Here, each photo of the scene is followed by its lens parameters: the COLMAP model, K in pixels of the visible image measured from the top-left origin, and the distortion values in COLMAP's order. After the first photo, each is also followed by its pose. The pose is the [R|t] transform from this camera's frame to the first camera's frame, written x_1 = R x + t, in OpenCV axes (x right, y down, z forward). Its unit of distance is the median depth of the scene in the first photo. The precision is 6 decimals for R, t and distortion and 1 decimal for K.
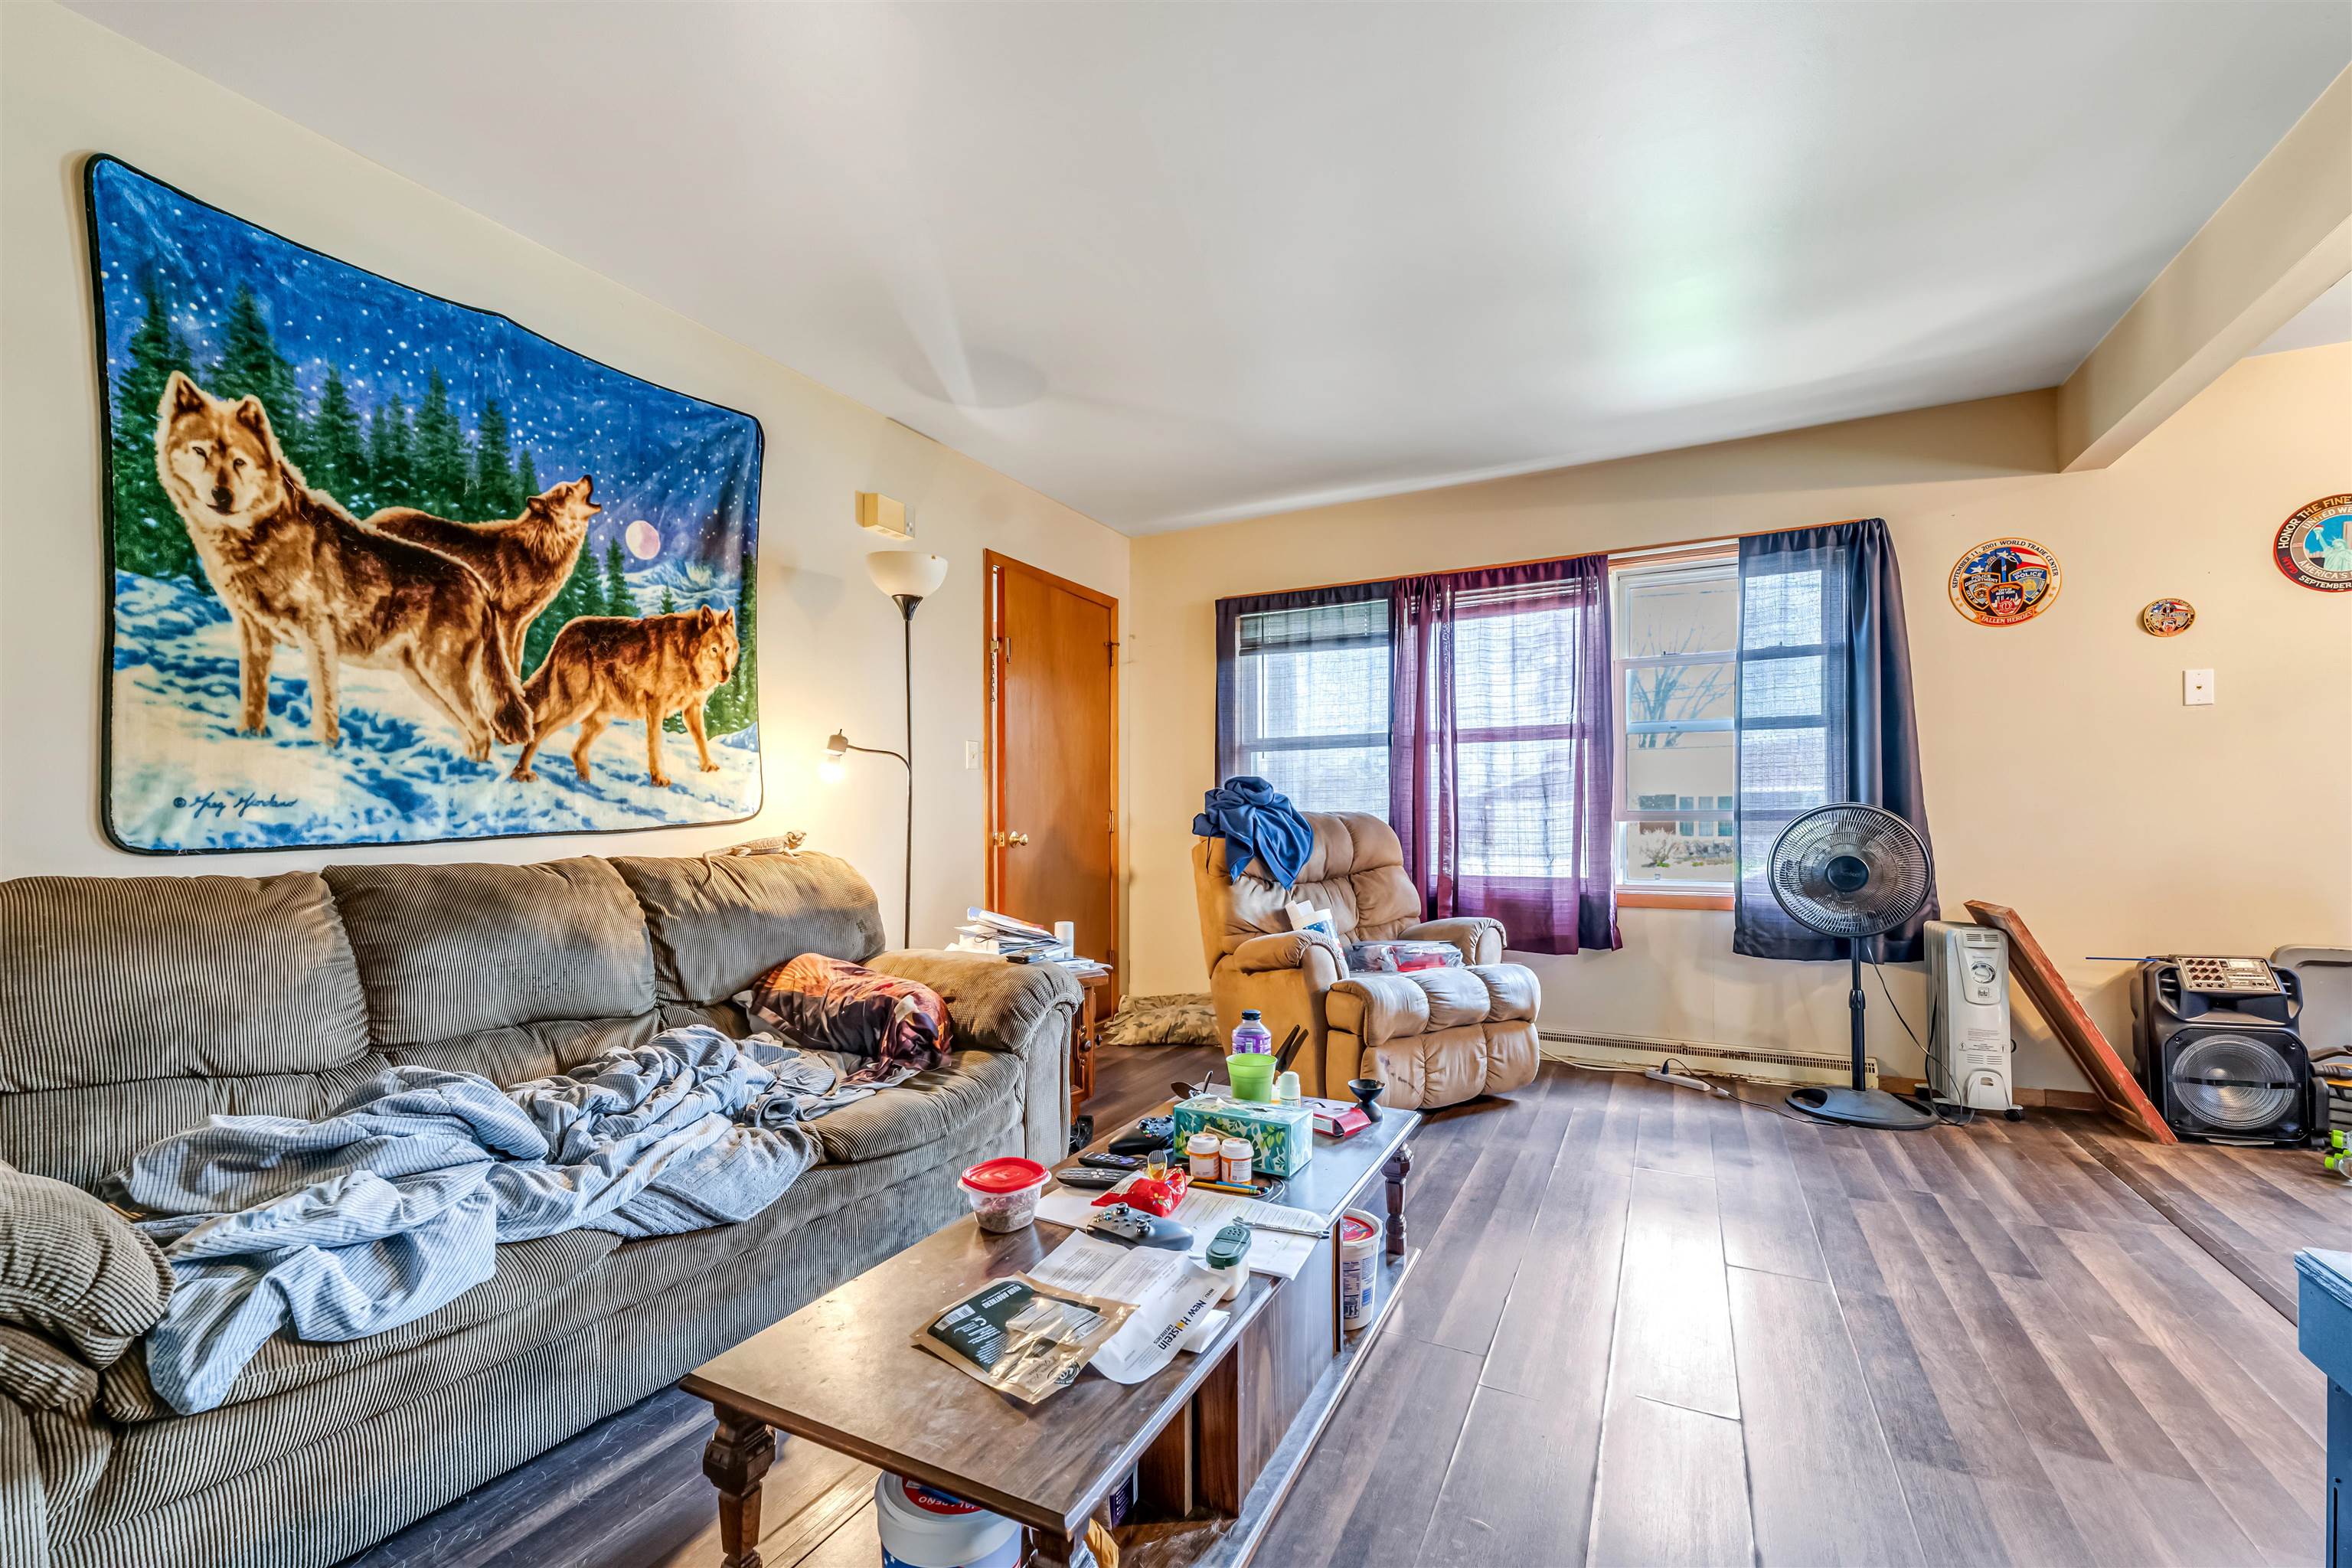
lens RADIAL K [[967.0, 0, 1195.6], [0, 967.0, 823.0], [0, 0, 1]] dist [-0.001116, 0.000658]
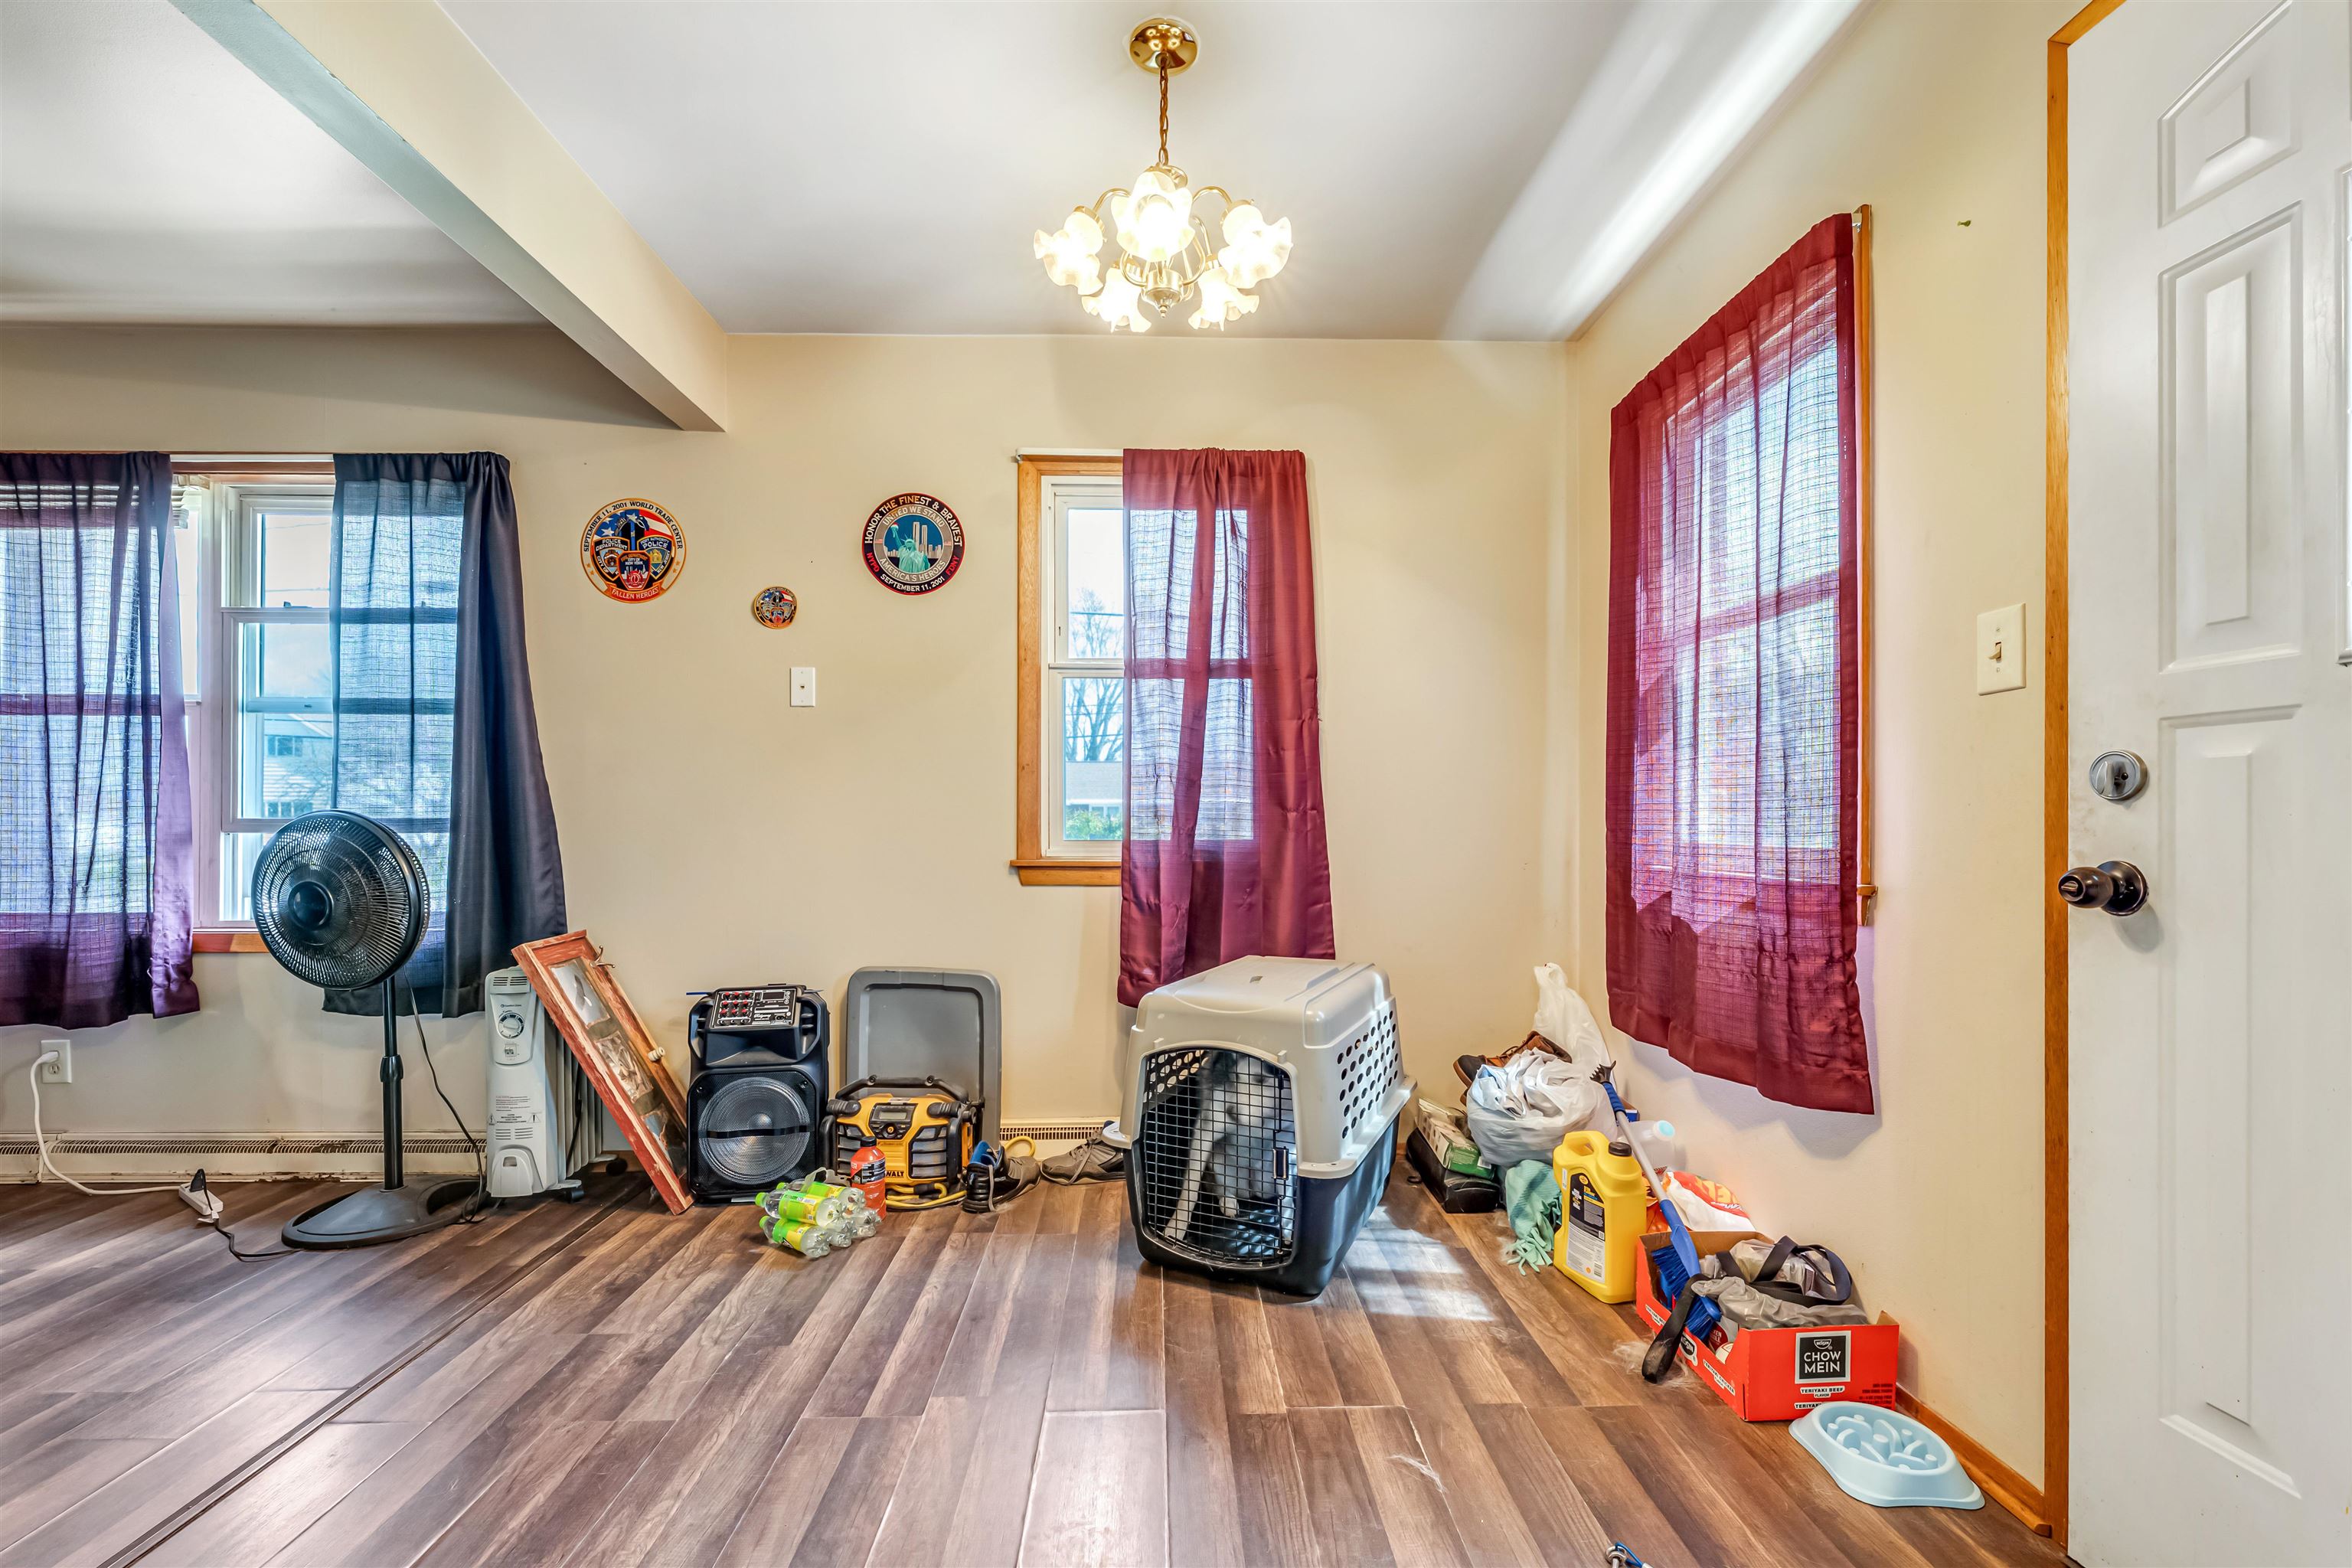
lens RADIAL K [[967.0, 0, 1183.3], [0, 967.0, 824.2], [0, 0, 1]] dist [-0.001116, 0.000658]
pose [[0.879560, 0.005185, 0.475760, 1.067927], [-0.003744, 0.999985, -0.003975, -0.011363], [-0.475774, 0.001715, 0.879566, 0.039397]]
